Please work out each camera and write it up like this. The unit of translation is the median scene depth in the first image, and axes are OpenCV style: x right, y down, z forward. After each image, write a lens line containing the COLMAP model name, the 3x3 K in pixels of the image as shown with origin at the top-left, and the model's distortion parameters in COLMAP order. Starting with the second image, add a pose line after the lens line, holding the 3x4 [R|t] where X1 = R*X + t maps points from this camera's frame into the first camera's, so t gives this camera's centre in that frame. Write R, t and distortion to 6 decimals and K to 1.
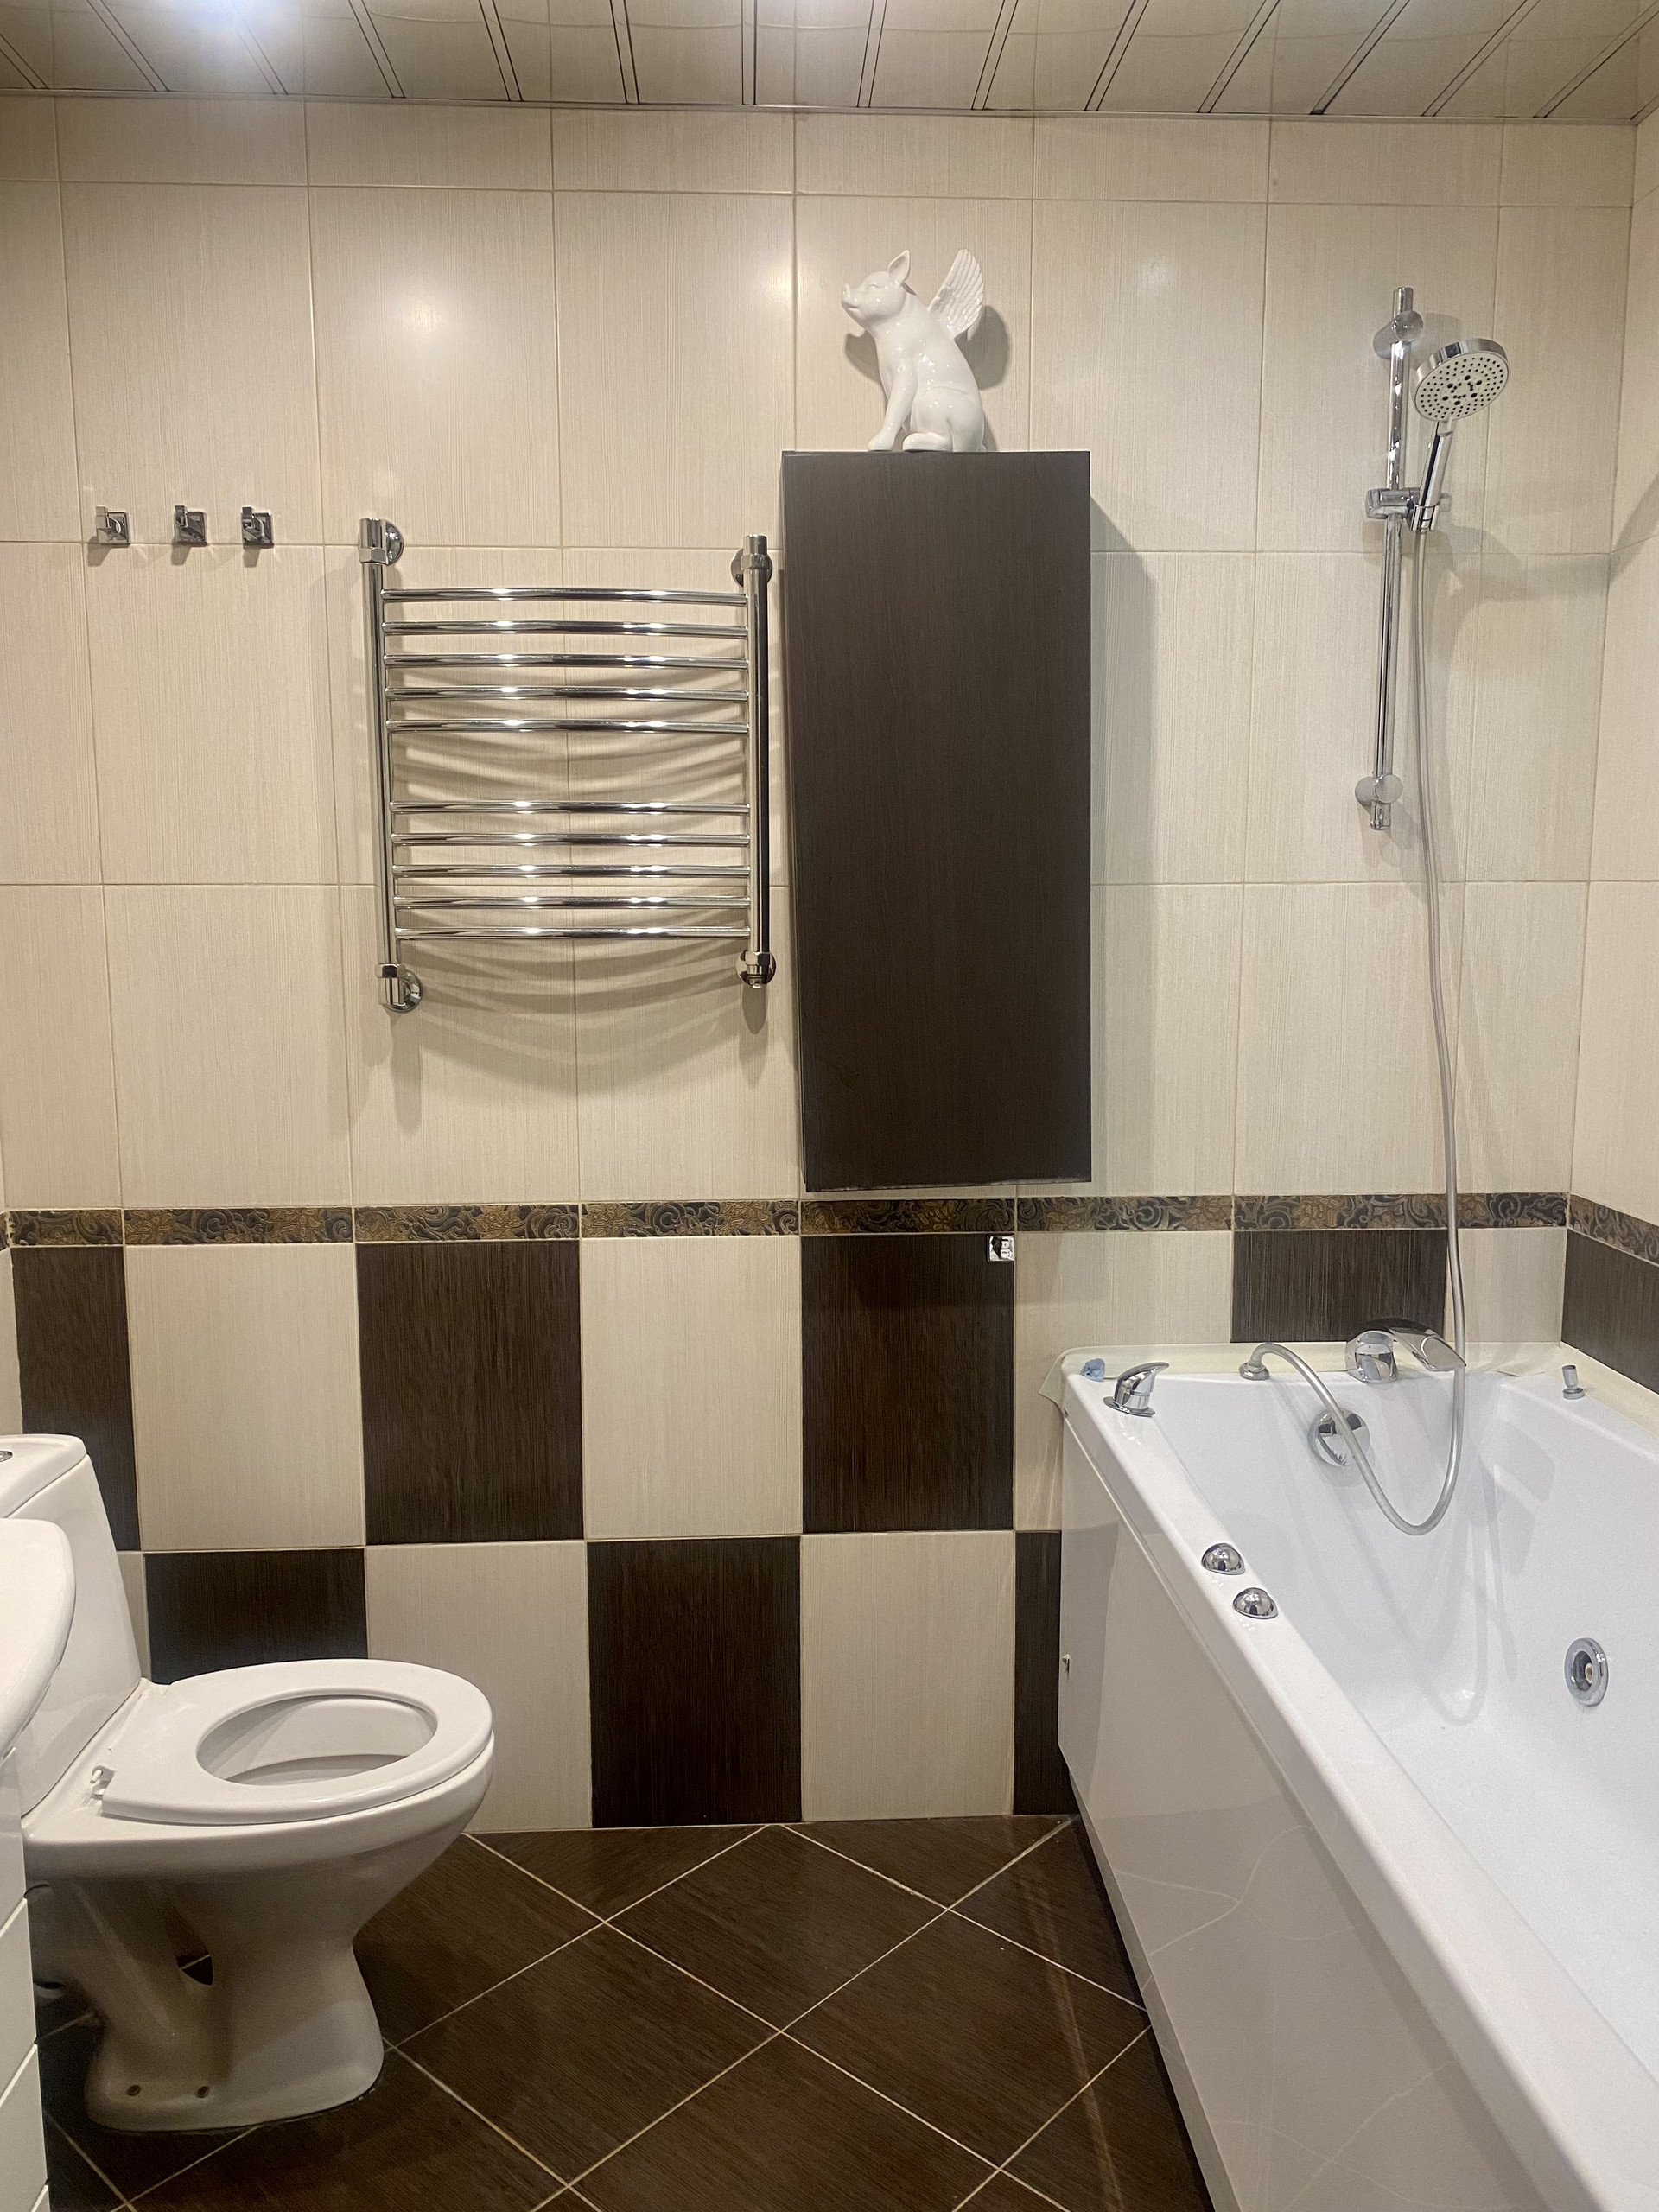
lens RADIAL K [[1659.1, 0, 847.8], [0, 1659.1, 1102.5], [0, 0, 1]] dist [0.014030, -0.047967]
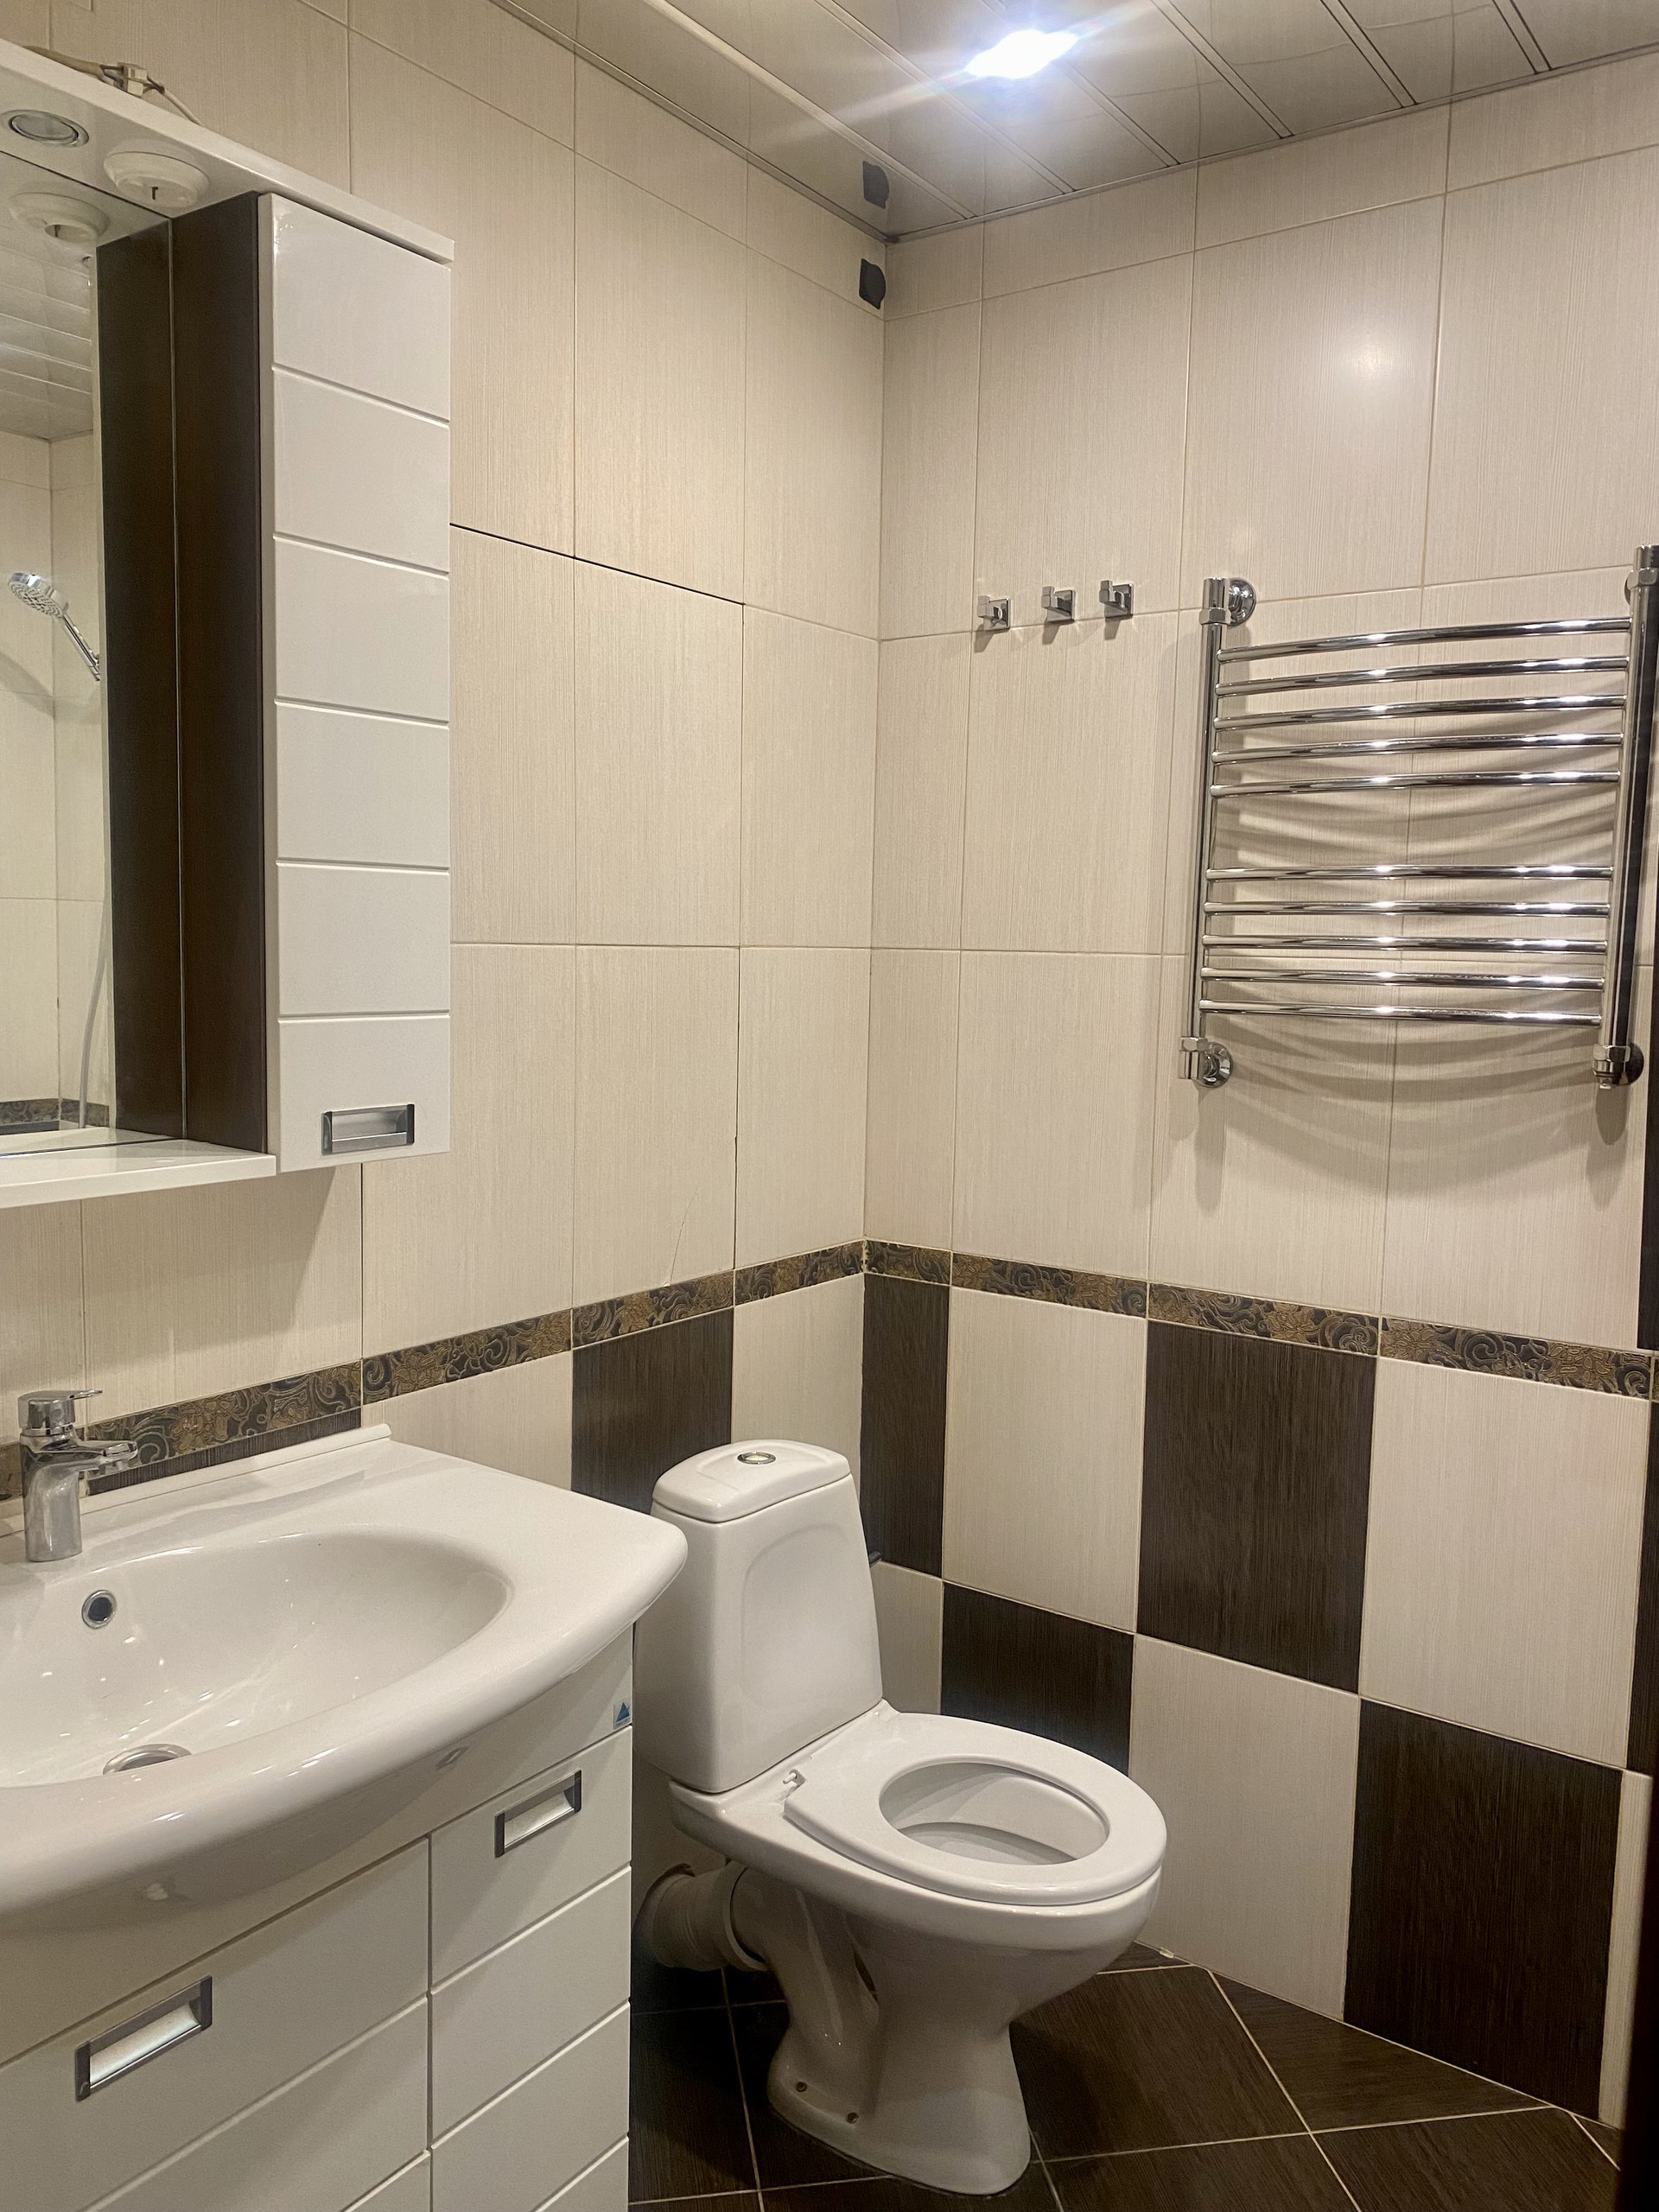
lens RADIAL K [[1659.1, 0, 834.3], [0, 1659.1, 1097.3], [0, 0, 1]] dist [0.014030, -0.047967]
pose [[0.771487, 0.076994, -0.631569, 0.167273], [-0.101920, 0.994787, -0.003227, -0.023340], [0.628028, 0.066859, 0.775313, 0.123334]]
